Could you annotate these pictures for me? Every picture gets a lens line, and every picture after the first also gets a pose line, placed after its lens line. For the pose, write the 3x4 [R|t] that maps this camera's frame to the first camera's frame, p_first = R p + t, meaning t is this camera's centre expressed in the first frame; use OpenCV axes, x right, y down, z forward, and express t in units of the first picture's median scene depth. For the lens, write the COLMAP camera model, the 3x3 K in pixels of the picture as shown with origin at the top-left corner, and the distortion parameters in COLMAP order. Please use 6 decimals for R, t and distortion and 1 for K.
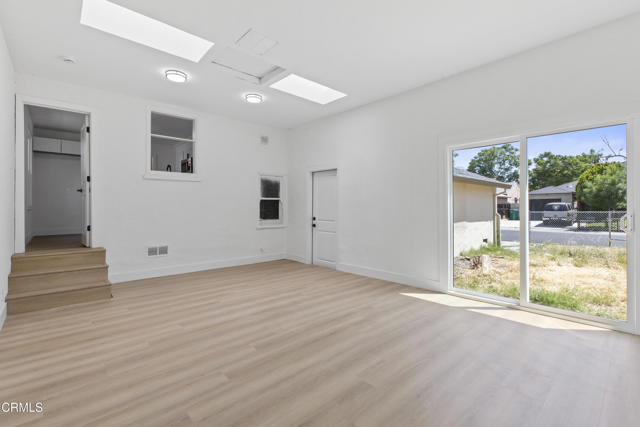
lens RADIAL K [[291.2, 0, 319.8], [0, 291.2, 211.6], [0, 0, 1]] dist [0.000341, 0.000024]
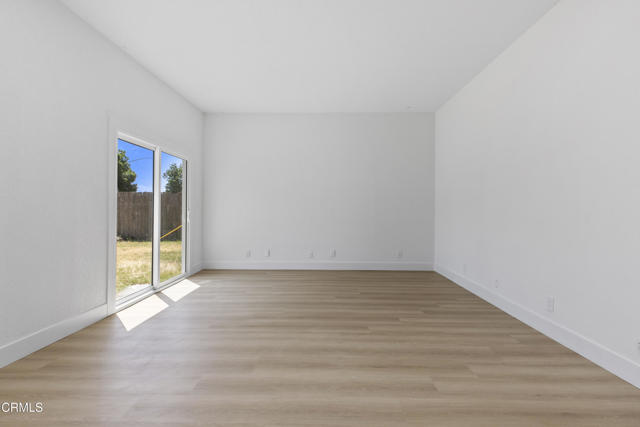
lens RADIAL K [[291.2, 0, 319.8], [0, 291.2, 211.6], [0, 0, 1]] dist [0.000341, 0.000024]
pose [[-0.729772, -0.008339, 0.683640, -0.802569], [-0.005340, 0.999965, 0.006498, -0.006087], [-0.683670, 0.001091, -0.729790, 1.819376]]
